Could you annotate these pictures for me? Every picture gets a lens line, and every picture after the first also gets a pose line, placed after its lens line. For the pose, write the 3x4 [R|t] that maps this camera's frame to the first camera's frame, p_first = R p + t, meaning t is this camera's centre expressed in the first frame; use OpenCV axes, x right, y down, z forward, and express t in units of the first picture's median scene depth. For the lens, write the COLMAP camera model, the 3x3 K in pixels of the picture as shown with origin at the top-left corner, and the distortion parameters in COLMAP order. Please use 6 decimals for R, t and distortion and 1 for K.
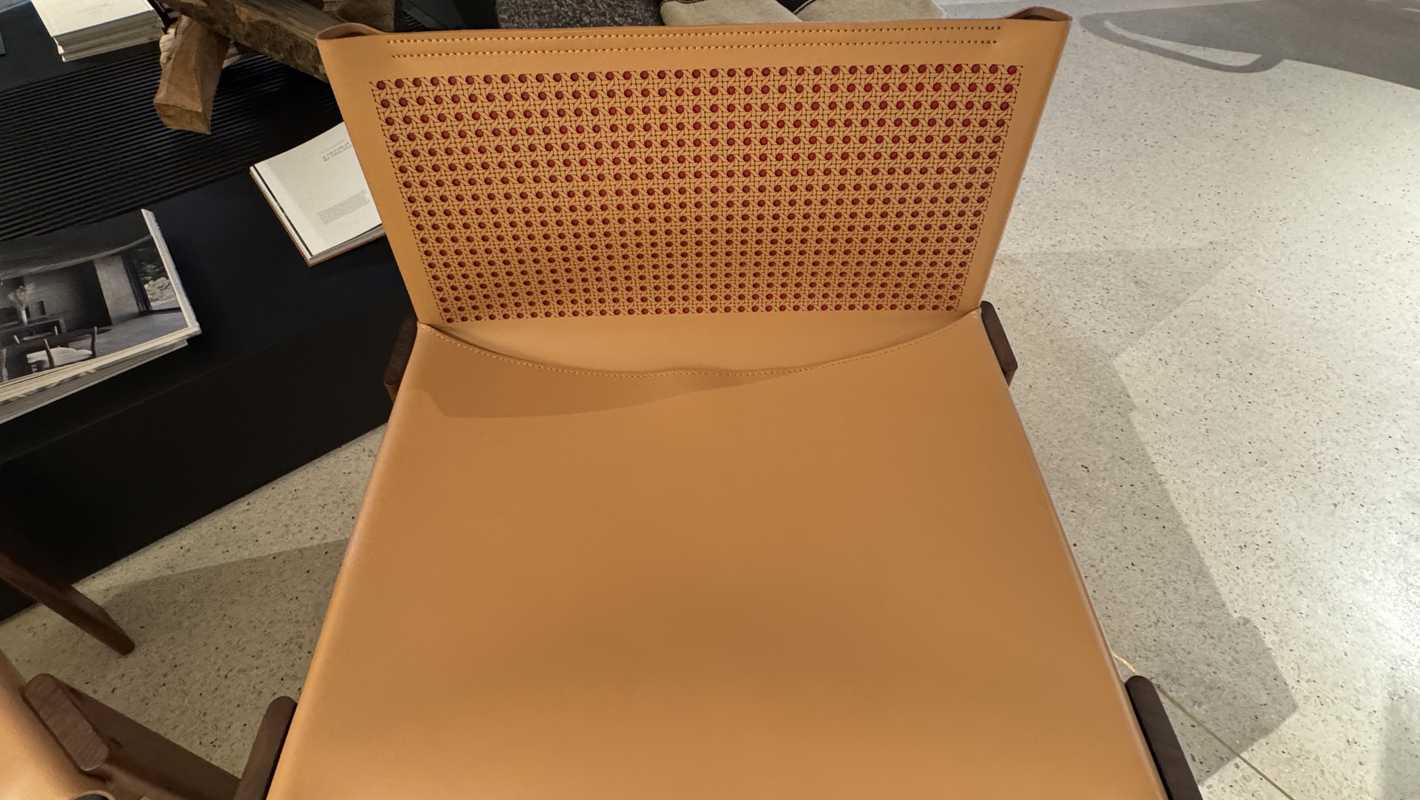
lens RADIAL K [[746.0, 0, 704.4], [0, 746.0, 398.3], [0, 0, 1]] dist [-0.001387, -0.000290]
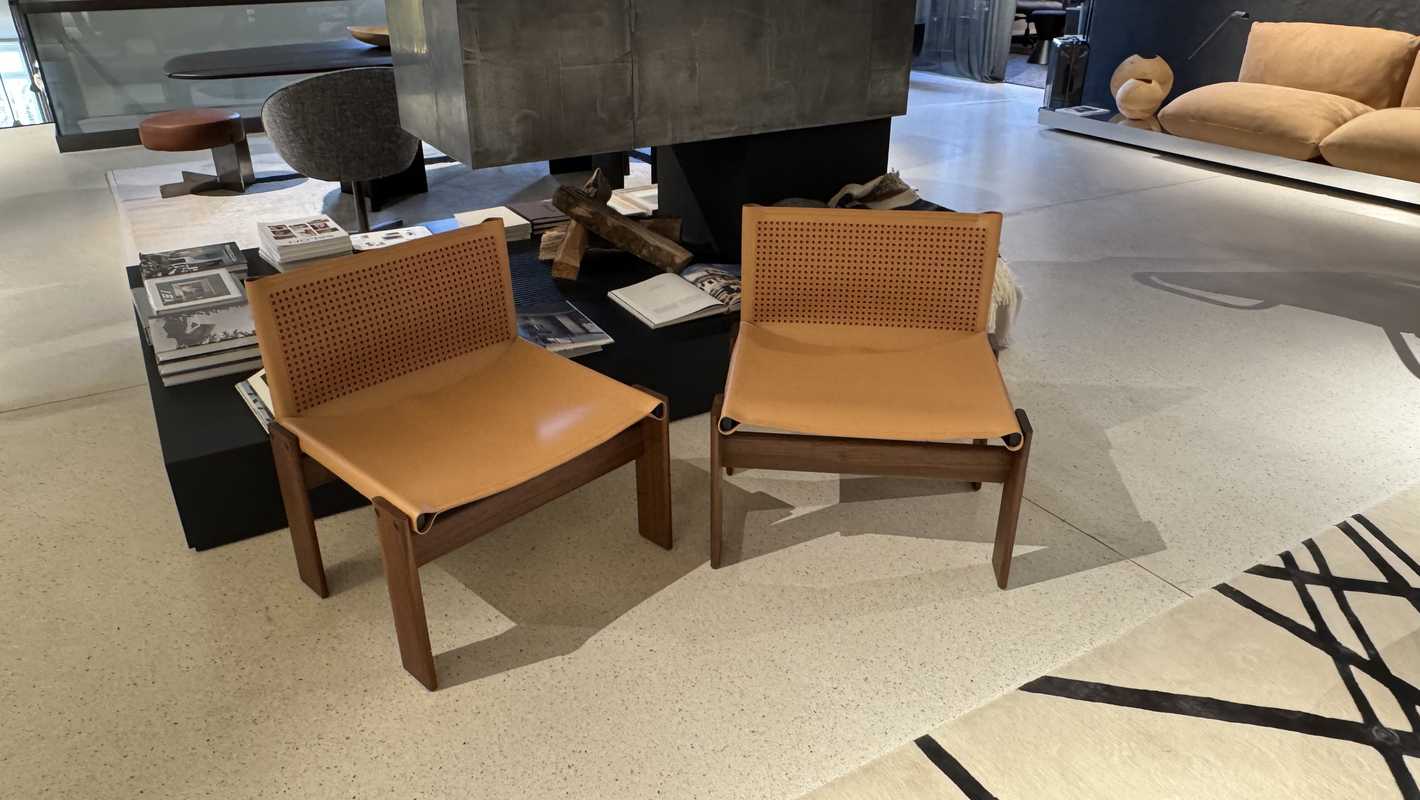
lens RADIAL K [[984.6, 0, 708.3], [0, 984.6, 401.6], [0, 0, 1]] dist [-0.006440, 0.006968]
pose [[0.990568, 0.073026, -0.115937, -0.077822], [-0.111450, 0.921633, -0.371715, 0.925398], [0.079707, 0.381130, 0.921079, -1.261621]]
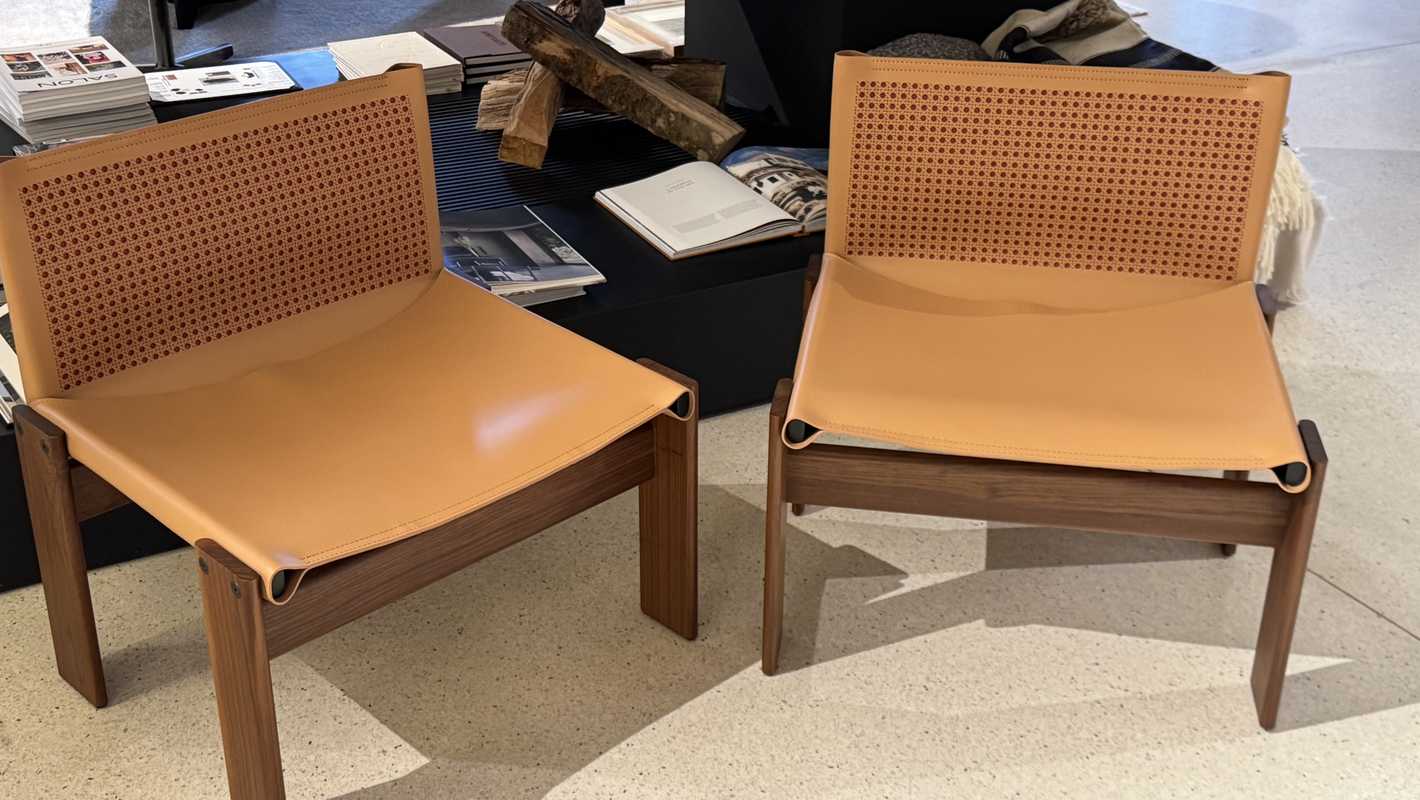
lens RADIAL K [[1750.8, 0, 713.6], [0, 1750.8, 404.0], [0, 0, 1]] dist [0.109581, 0.000000]
pose [[0.984927, 0.103705, -0.138433, -0.080488], [-0.146814, 0.924387, -0.352070, 0.940799], [0.091454, 0.367087, 0.925680, -1.352392]]
